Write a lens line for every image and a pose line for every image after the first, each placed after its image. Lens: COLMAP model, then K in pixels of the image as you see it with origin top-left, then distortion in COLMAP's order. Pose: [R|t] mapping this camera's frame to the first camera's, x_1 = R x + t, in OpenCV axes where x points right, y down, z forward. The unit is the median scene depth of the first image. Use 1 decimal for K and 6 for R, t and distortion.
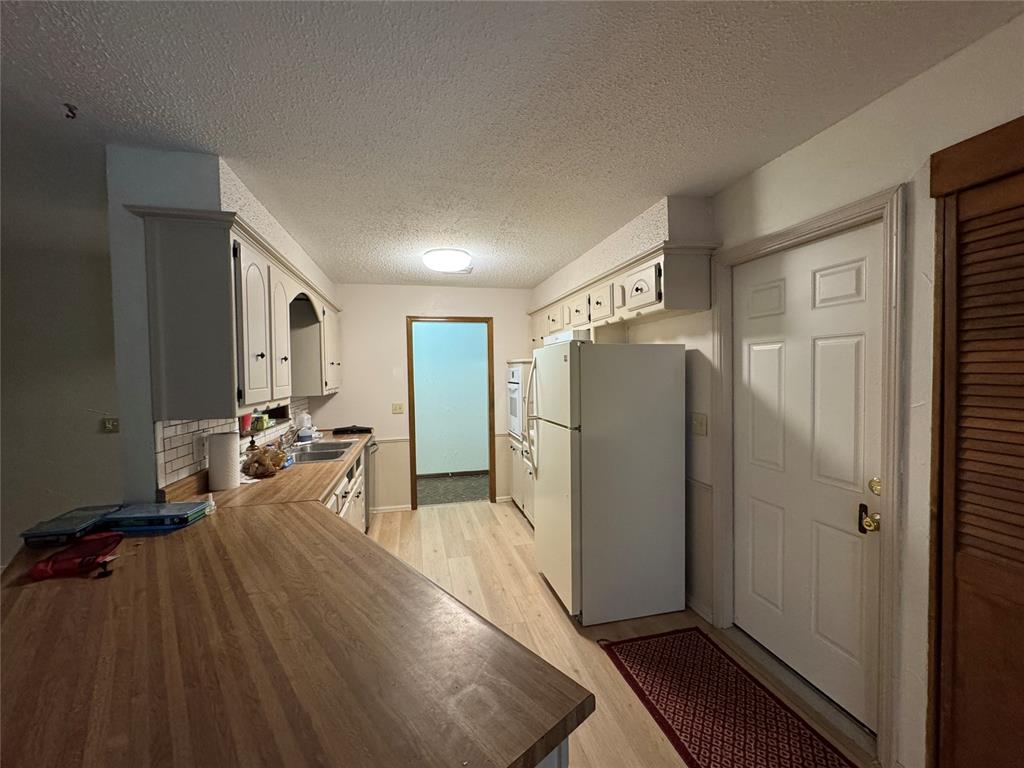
lens RADIAL K [[408.0, 0, 510.4], [0, 408.0, 382.3], [0, 0, 1]] dist [-0.009165, 0.000496]
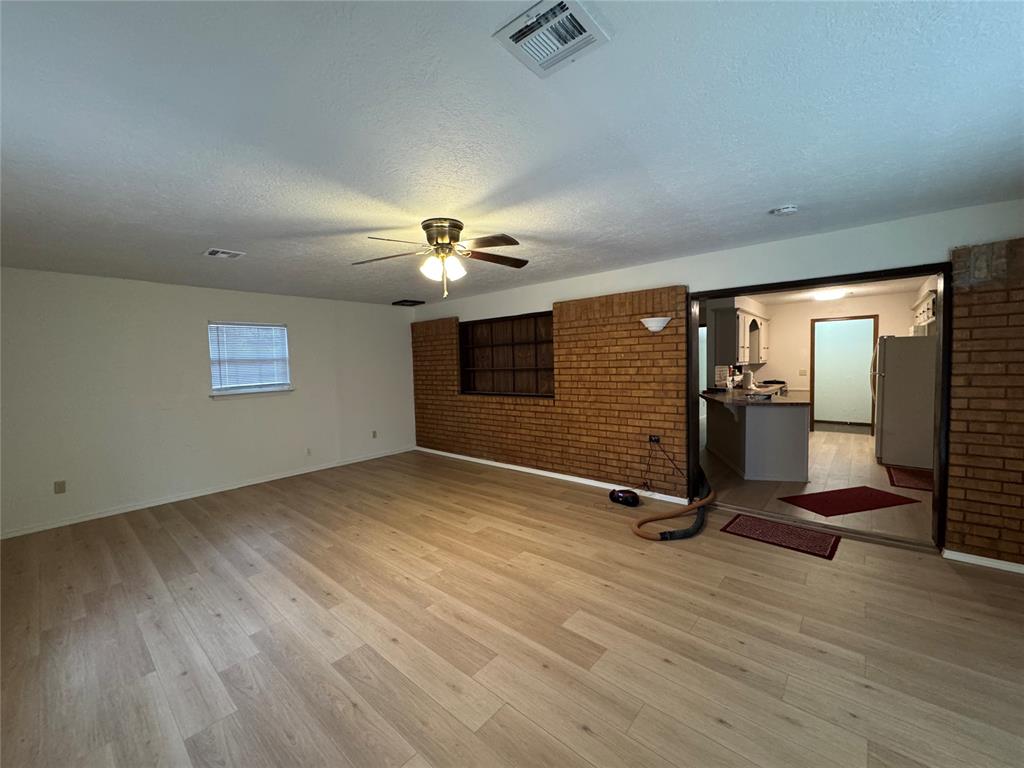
lens RADIAL K [[408.0, 0, 510.4], [0, 408.0, 382.3], [0, 0, 1]] dist [-0.009165, 0.000496]
pose [[0.582785, 0.041639, -0.811559, 0.447011], [-0.005209, 0.998857, 0.047507, 0.032813], [0.812610, -0.023459, 0.582336, -1.137976]]
